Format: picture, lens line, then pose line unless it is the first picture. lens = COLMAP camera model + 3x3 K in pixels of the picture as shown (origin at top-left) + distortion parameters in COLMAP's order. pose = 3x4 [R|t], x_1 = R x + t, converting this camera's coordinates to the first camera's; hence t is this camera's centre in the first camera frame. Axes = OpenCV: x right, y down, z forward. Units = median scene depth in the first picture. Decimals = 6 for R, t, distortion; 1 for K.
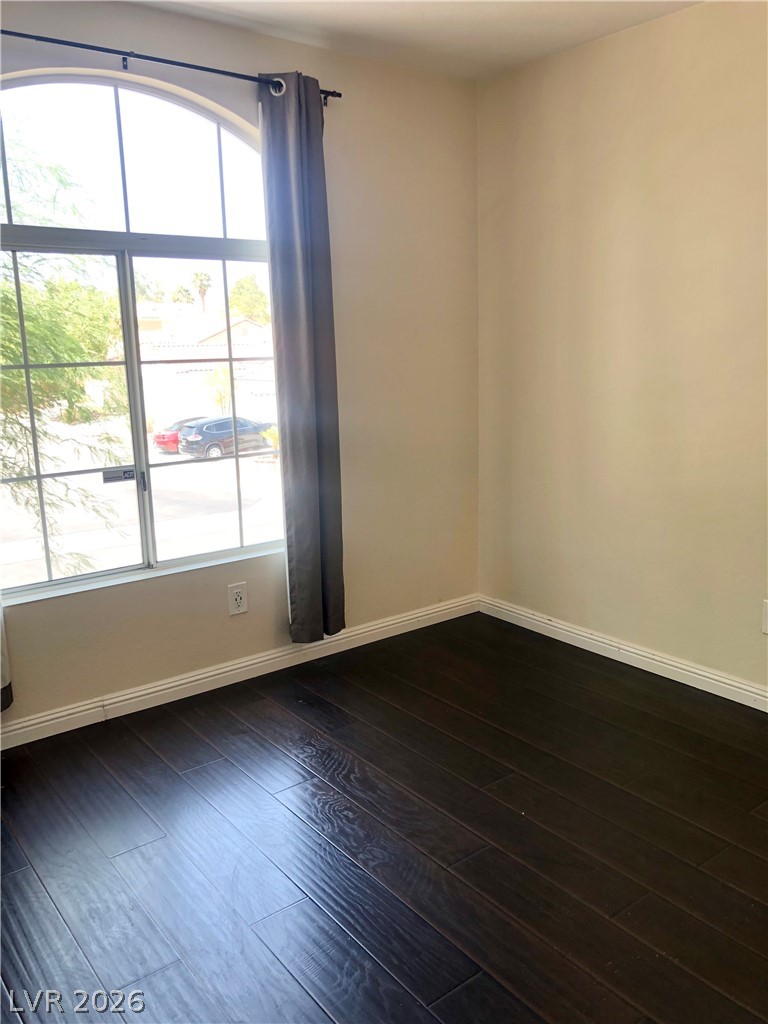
lens RADIAL K [[835.1, 0, 384.0], [0, 835.1, 512.0], [0, 0, 1]] dist [0.044203, -0.038162]
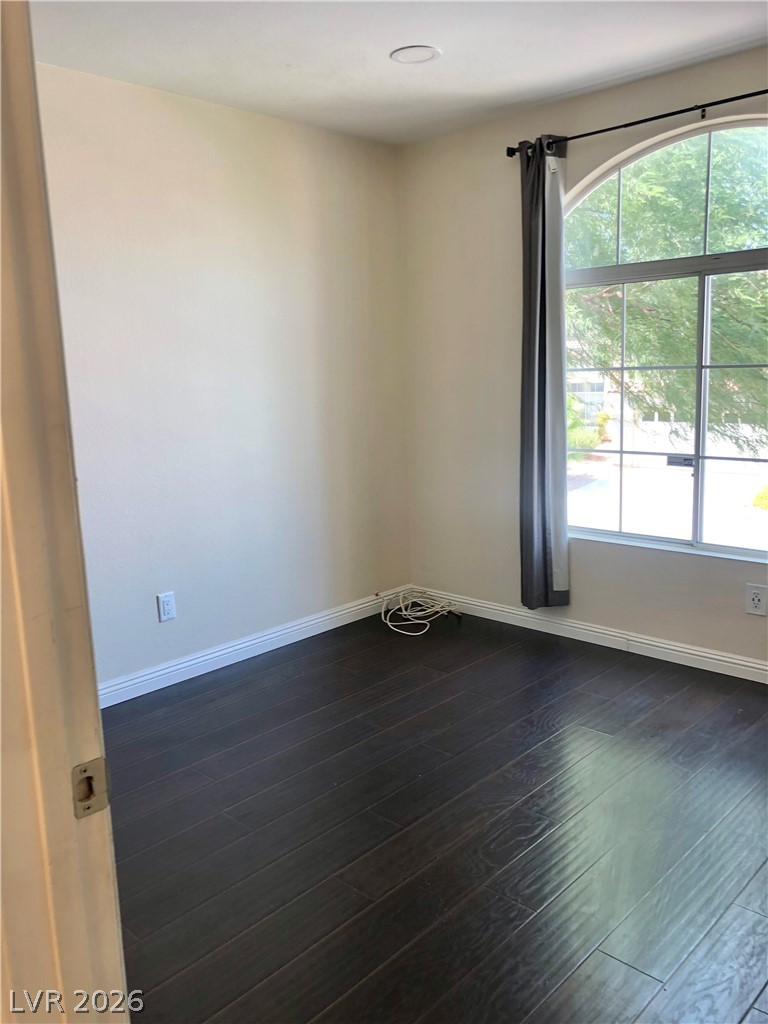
lens RADIAL K [[835.1, 0, 384.0], [0, 835.1, 512.0], [0, 0, 1]] dist [0.044203, -0.038162]
pose [[0.152771, 0.186524, -0.970500, 0.785319], [-0.177761, 0.971197, 0.158676, -0.087783], [0.972143, 0.148276, 0.181528, 0.387535]]
